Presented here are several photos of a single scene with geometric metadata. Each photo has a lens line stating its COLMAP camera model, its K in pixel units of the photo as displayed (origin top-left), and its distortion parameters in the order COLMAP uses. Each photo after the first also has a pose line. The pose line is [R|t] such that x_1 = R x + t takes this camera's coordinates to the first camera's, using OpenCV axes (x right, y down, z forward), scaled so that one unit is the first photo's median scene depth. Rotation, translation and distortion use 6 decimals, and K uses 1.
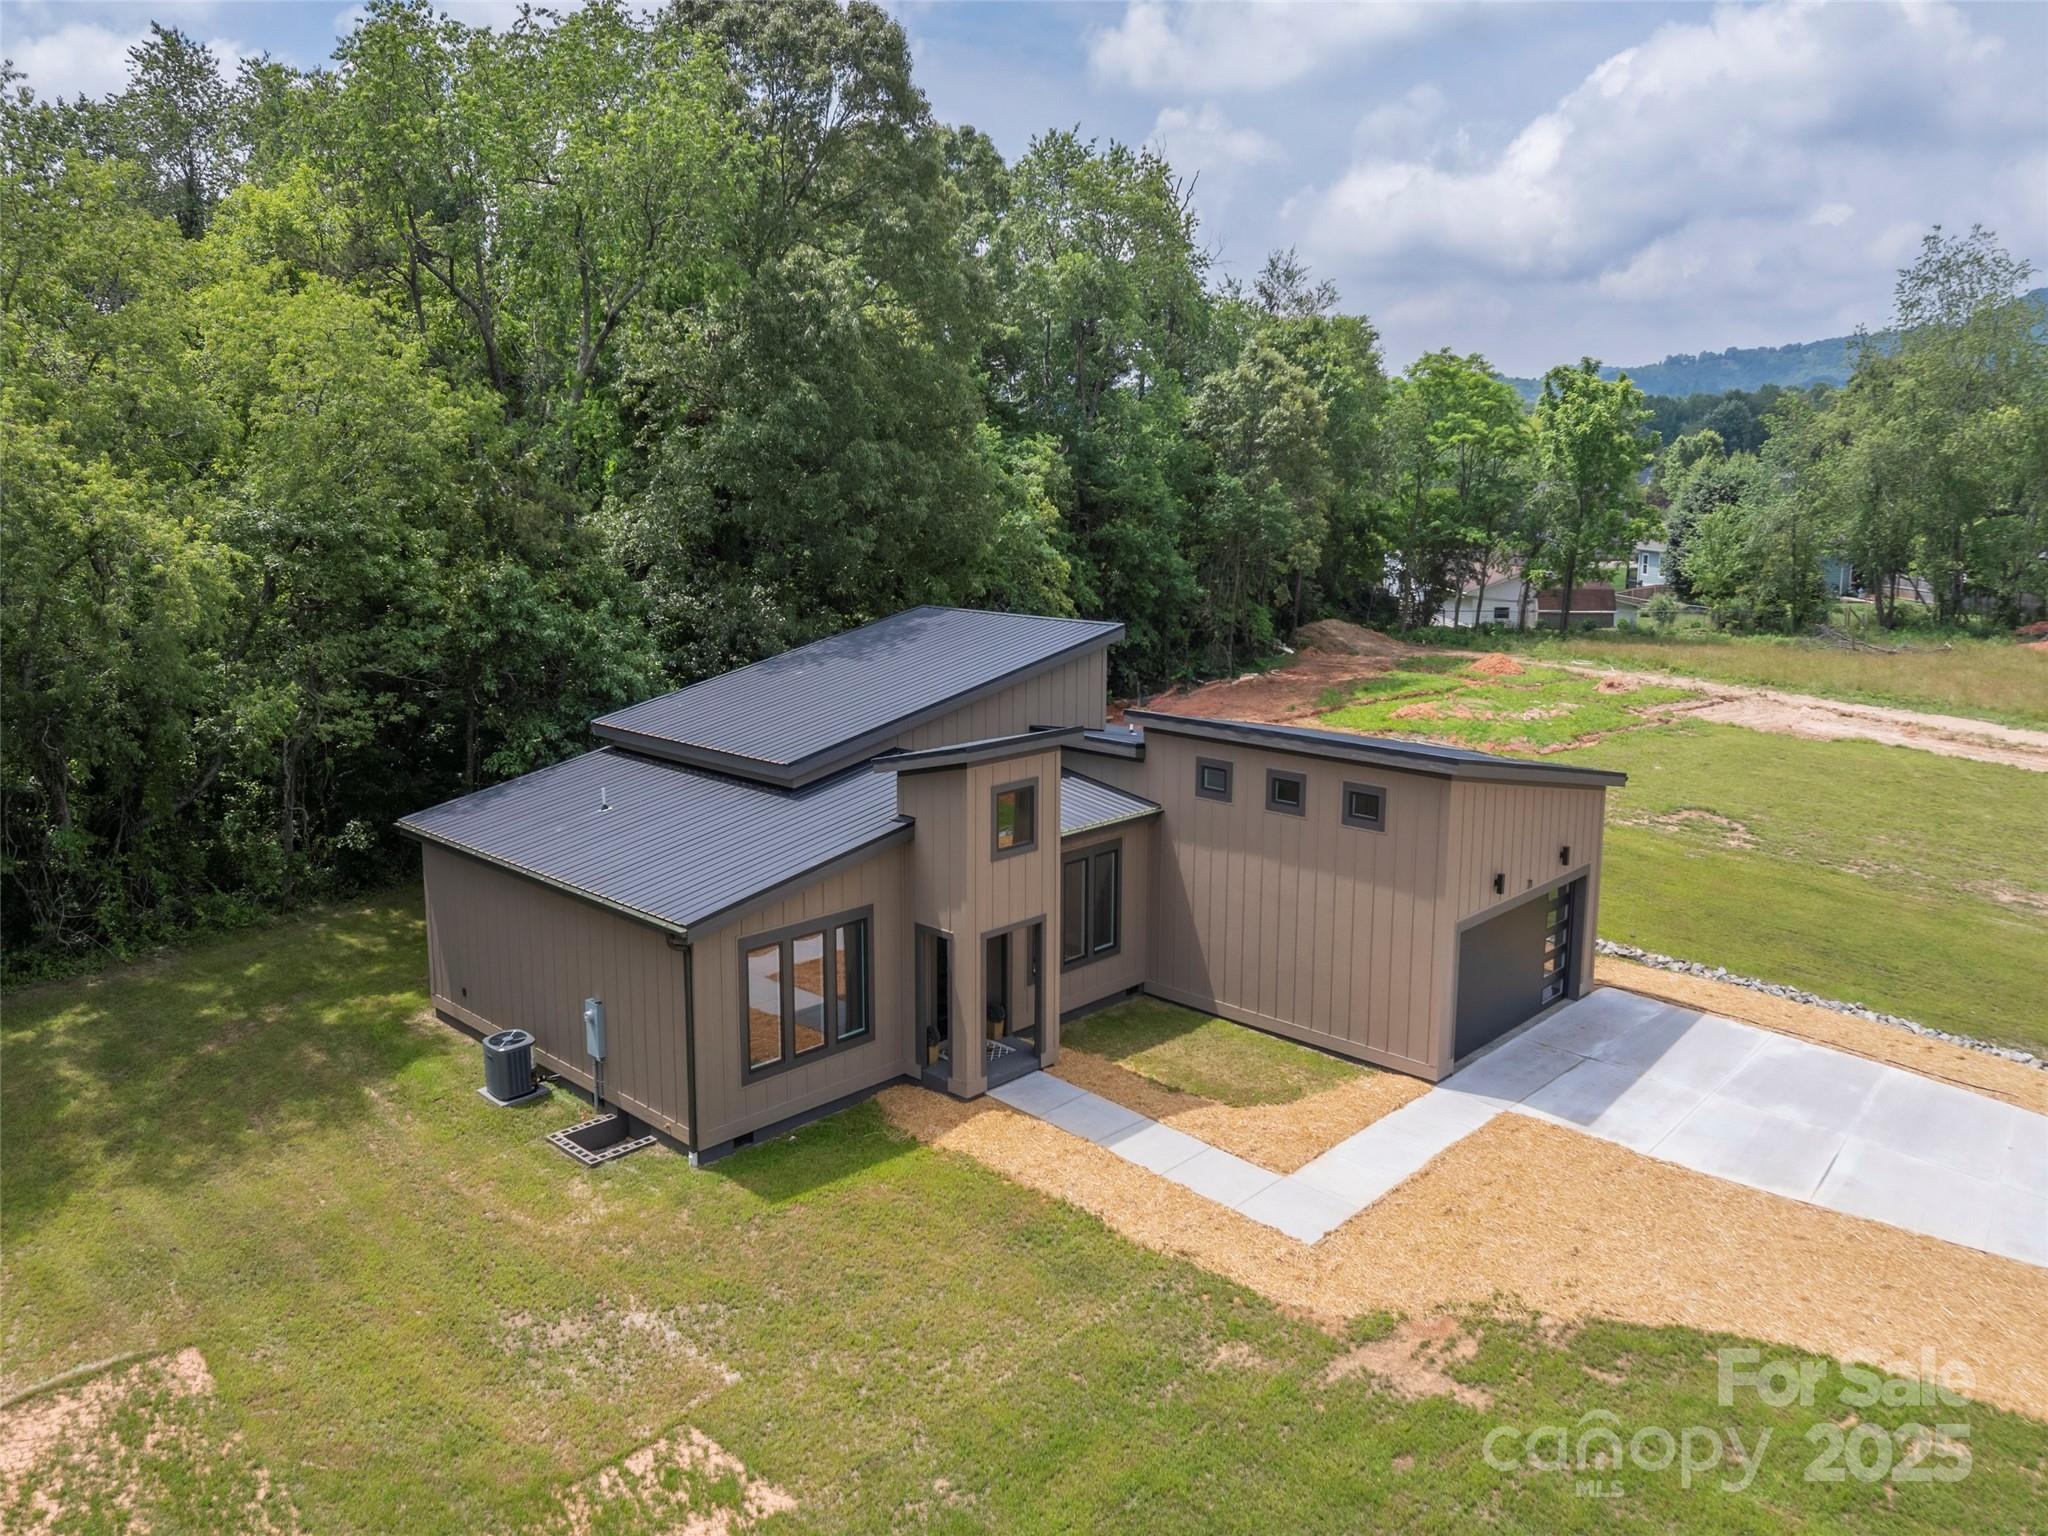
lens RADIAL K [[1499.2, 0, 1023.8], [0, 1499.2, 775.8], [0, 0, 1]] dist [-0.024487, -0.012389]
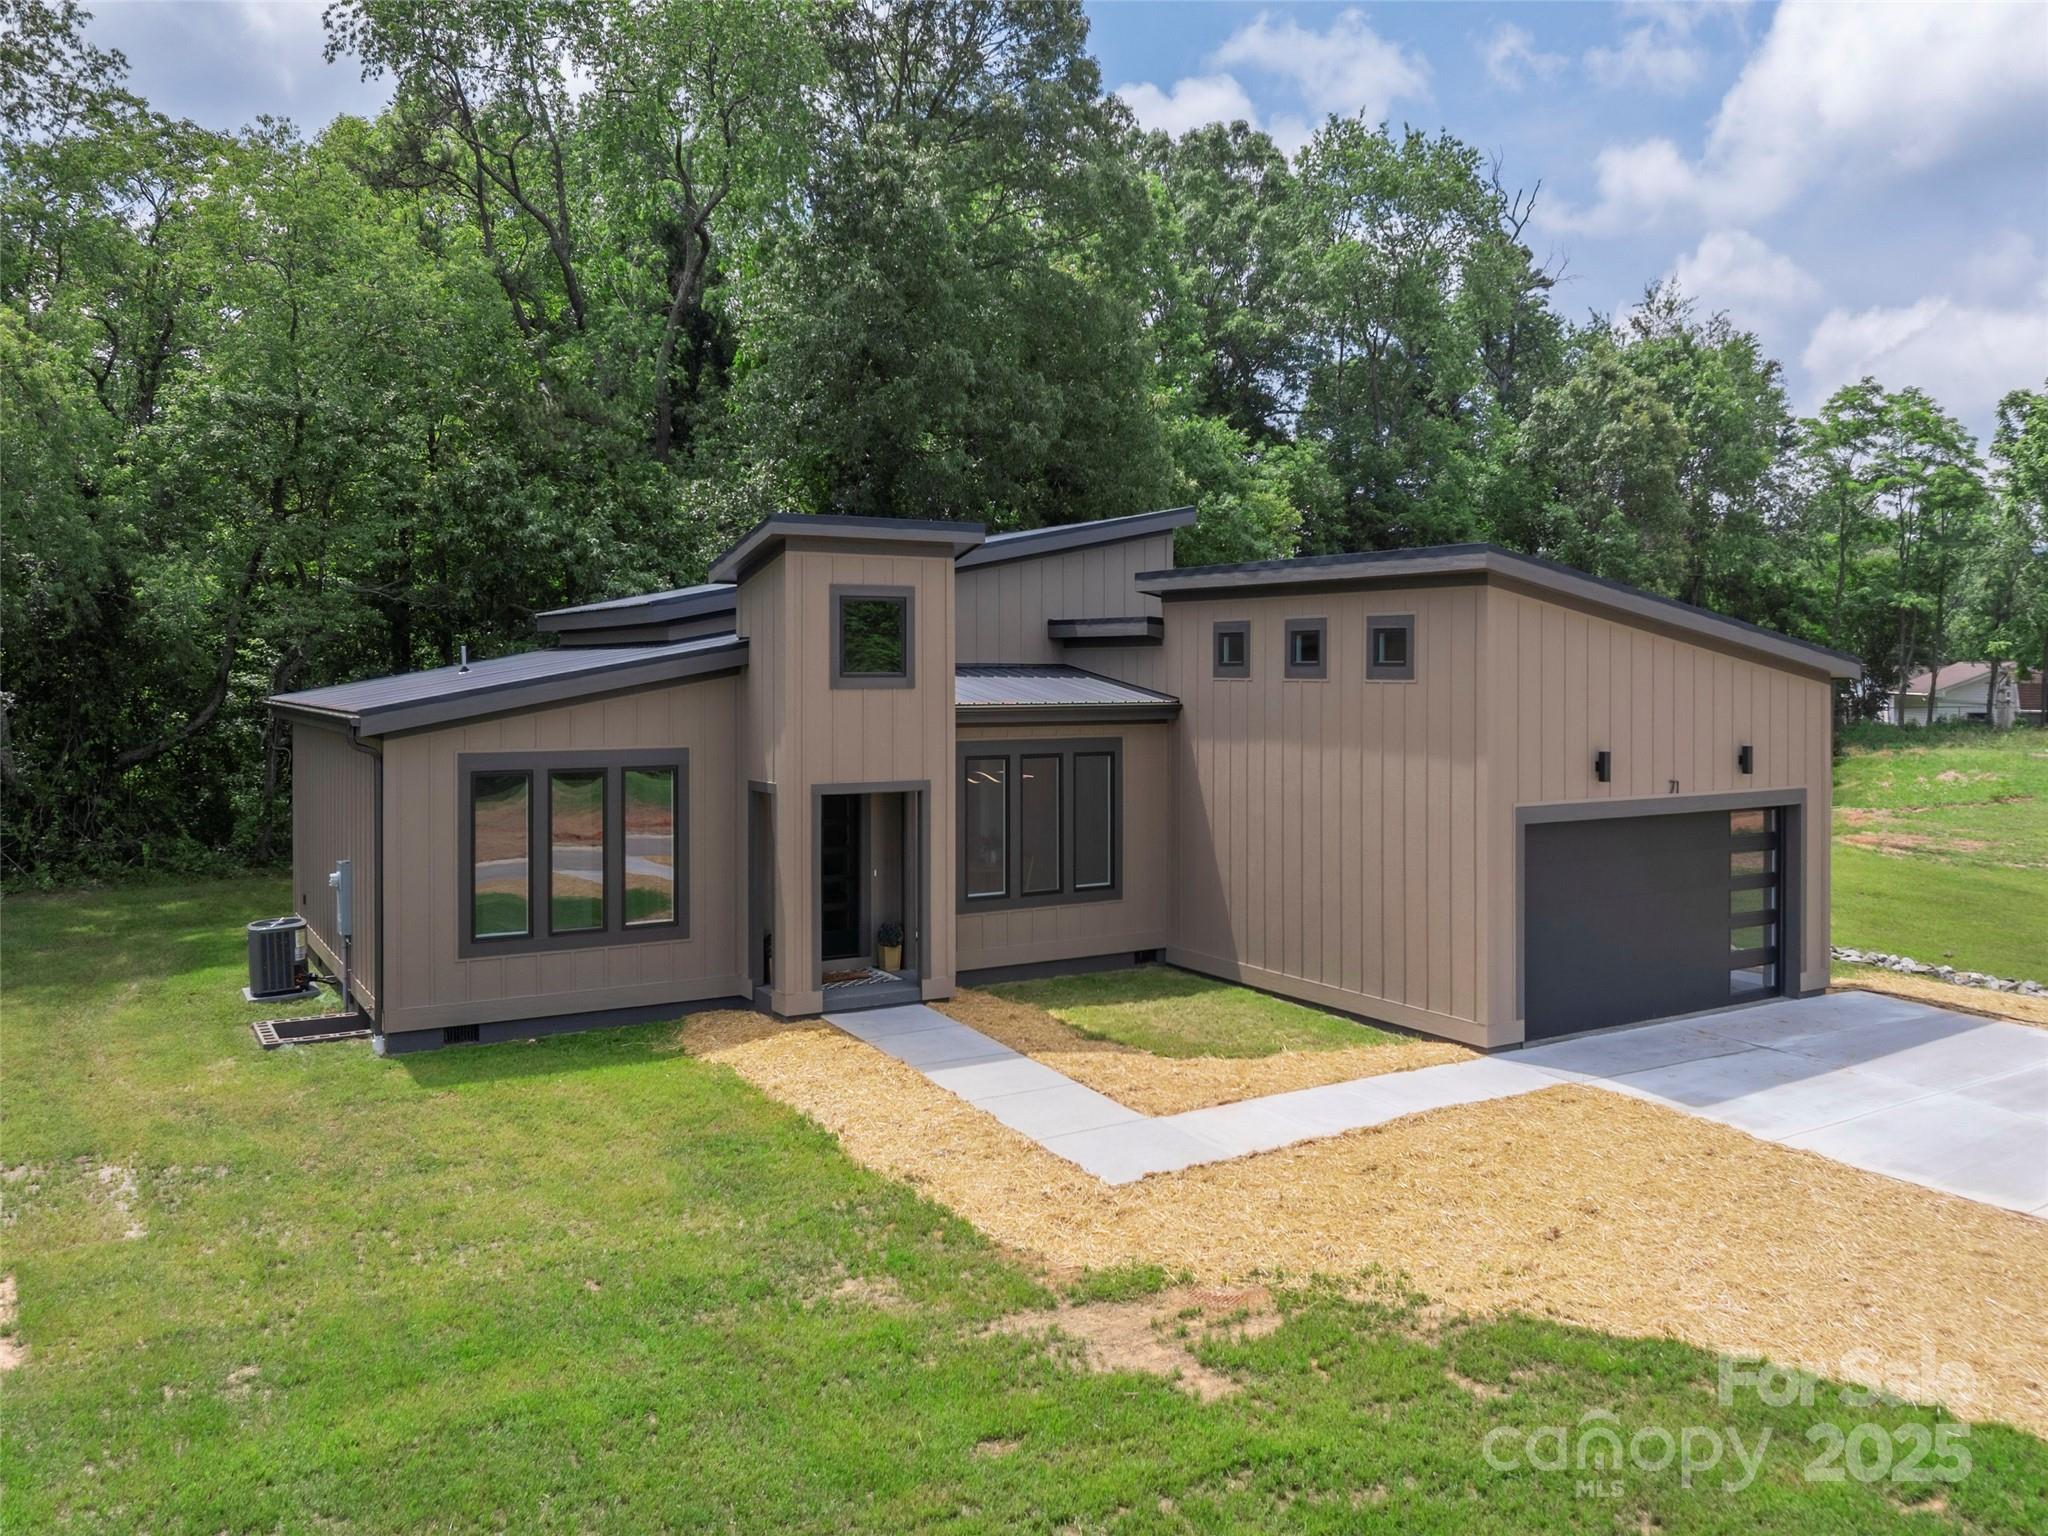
lens RADIAL K [[1656.4, 0, 1139.2], [0, 1656.4, 724.9], [0, 0, 1]] dist [-0.043750, 0.014505]
pose [[0.973278, 0.002804, -0.229615, 0.266742], [-0.042188, 0.985089, -0.166794, 0.174426], [0.225723, 0.172024, 0.958883, 0.218288]]
